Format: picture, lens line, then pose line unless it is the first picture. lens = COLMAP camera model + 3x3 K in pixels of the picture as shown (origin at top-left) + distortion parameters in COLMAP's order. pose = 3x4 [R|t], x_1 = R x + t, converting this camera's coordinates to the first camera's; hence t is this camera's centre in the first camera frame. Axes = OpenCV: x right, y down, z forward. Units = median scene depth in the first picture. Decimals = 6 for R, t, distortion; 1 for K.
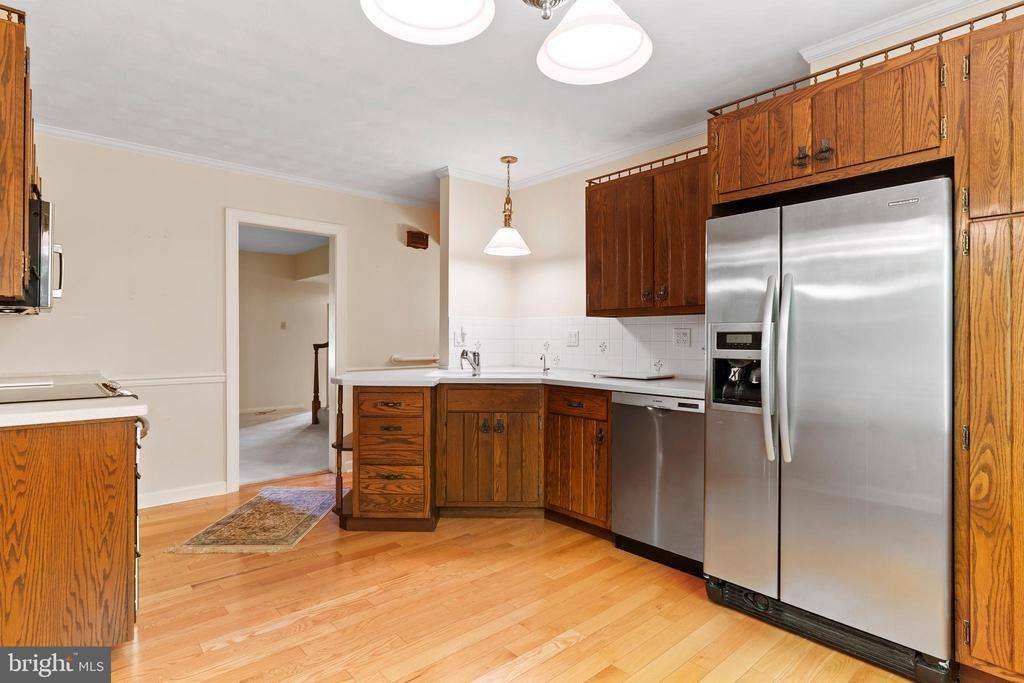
lens RADIAL K [[525.1, 0, 510.2], [0, 525.1, 325.5], [0, 0, 1]] dist [-0.000842, 0.000574]
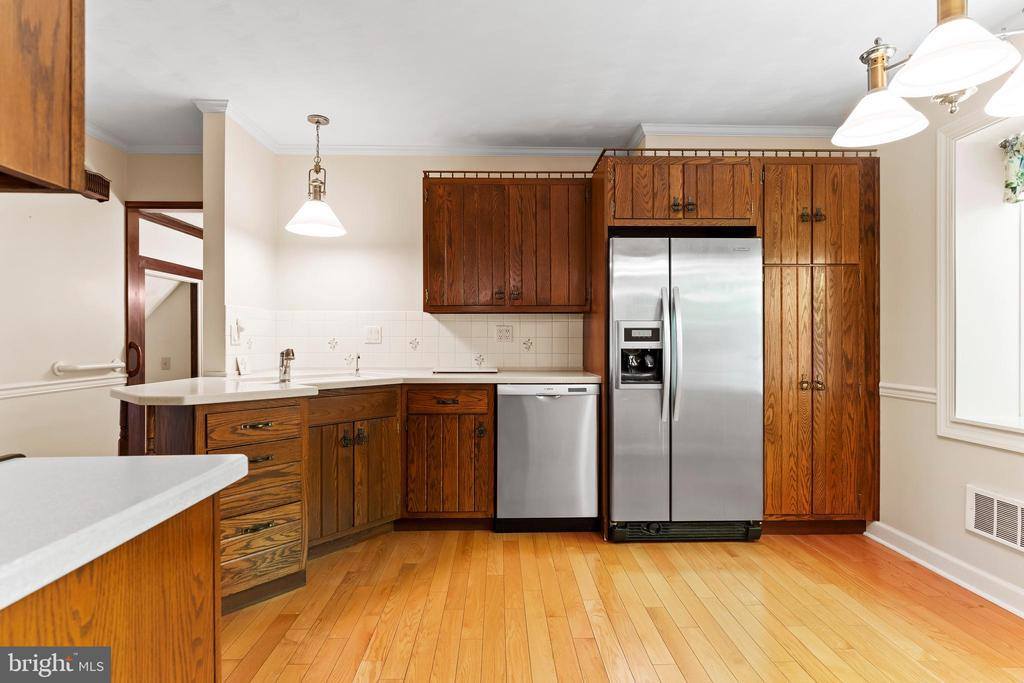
lens RADIAL K [[521.4, 0, 508.4], [0, 521.4, 332.7], [0, 0, 1]] dist [-0.006052, -0.000068]
pose [[0.647110, 0.007746, 0.762357, -0.560438], [-0.015858, 0.999869, 0.003301, 0.018104], [-0.762231, -0.014226, 0.647148, 0.300308]]
